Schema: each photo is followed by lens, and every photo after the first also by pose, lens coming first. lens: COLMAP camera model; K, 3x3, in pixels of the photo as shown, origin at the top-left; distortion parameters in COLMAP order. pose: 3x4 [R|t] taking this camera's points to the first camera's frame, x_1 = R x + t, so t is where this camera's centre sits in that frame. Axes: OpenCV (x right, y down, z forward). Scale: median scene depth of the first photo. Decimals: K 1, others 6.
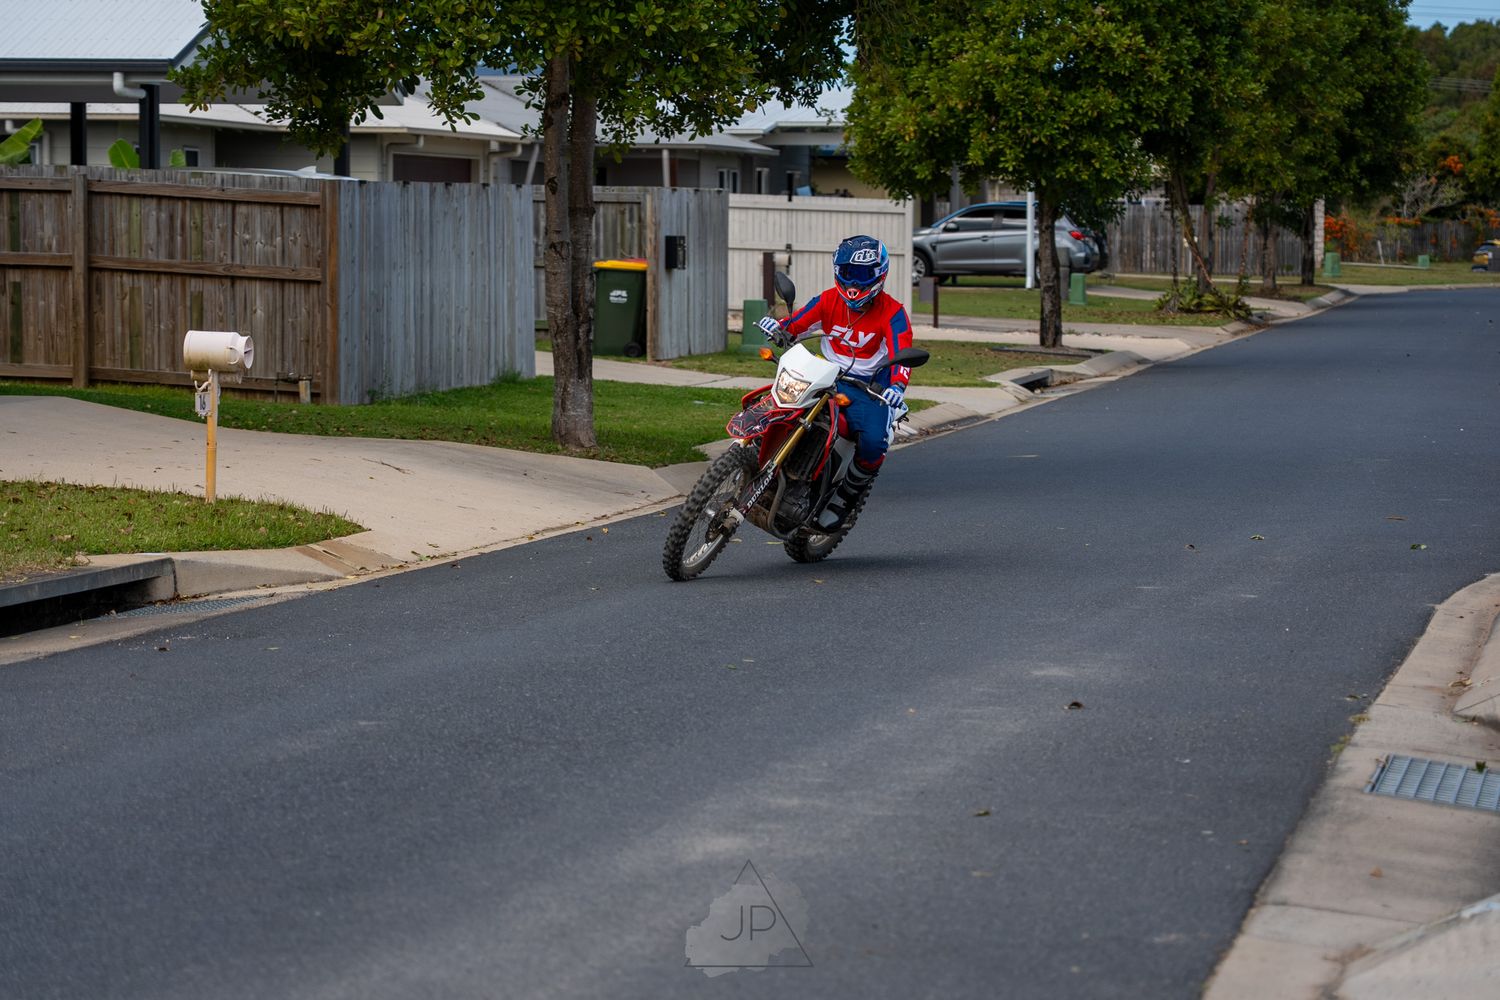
lens RADIAL K [[4715.4, 0, 812.3], [0, 4715.4, 451.0], [0, 0, 1]] dist [0.182833, 0.000000]
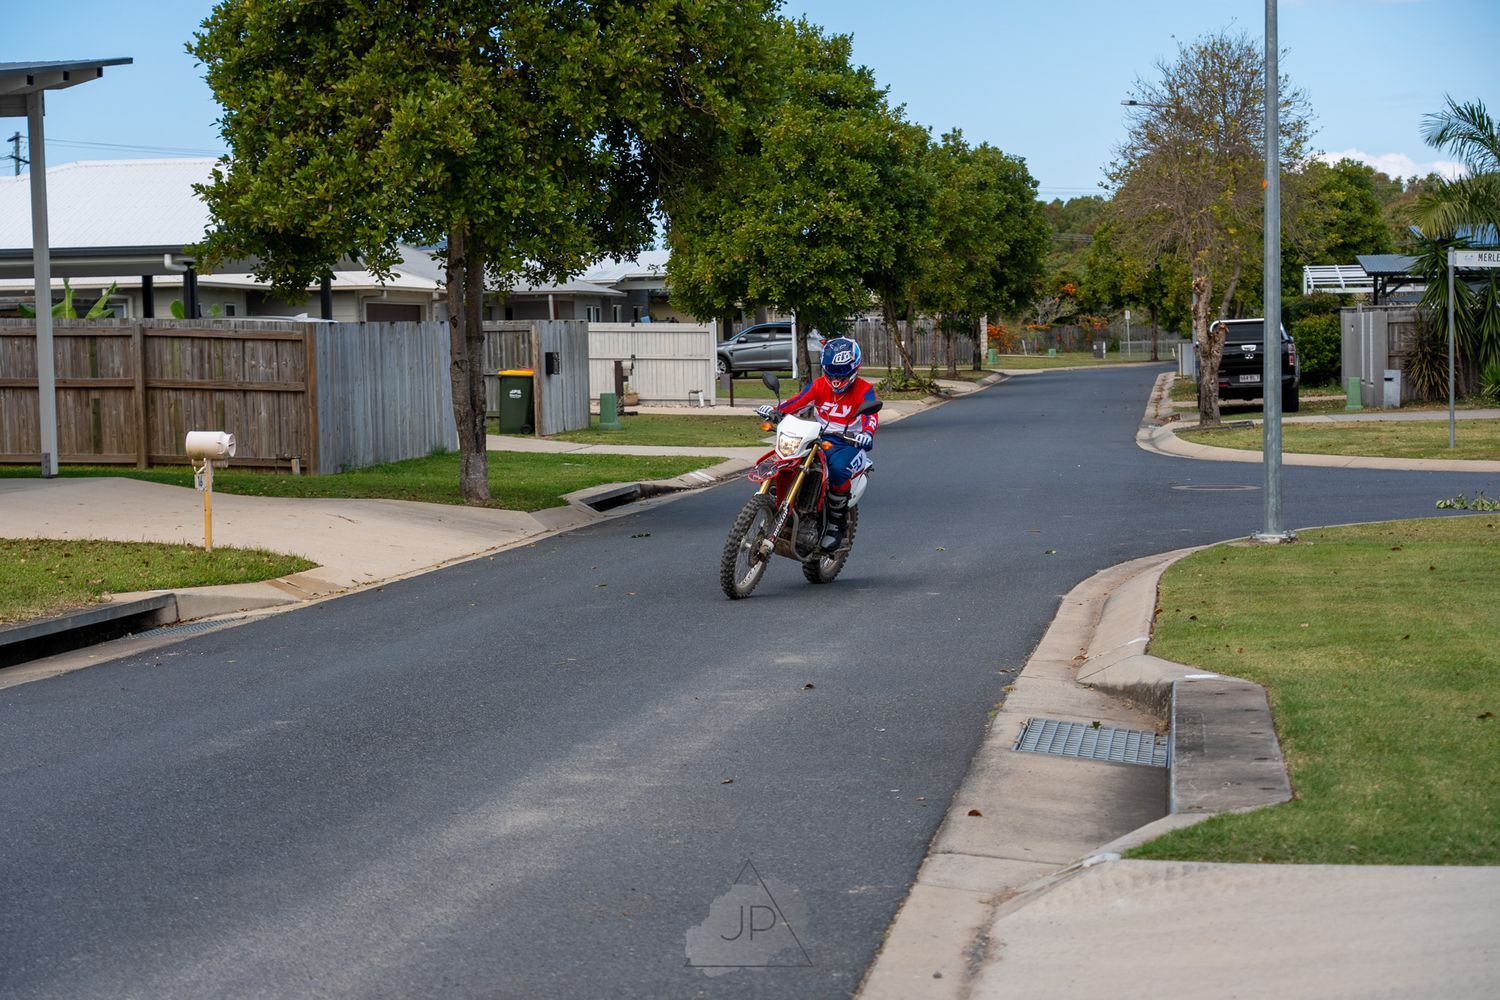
lens RADIAL K [[2832.8, 0, 759.8], [0, 2832.8, 485.4], [0, 0, 1]] dist [0.119869, 0.000000]
pose [[0.999216, -0.032664, 0.022357, 0.017056], [0.032562, 0.999458, 0.004904, -0.006327], [-0.022505, -0.004172, 0.999738, 0.111084]]
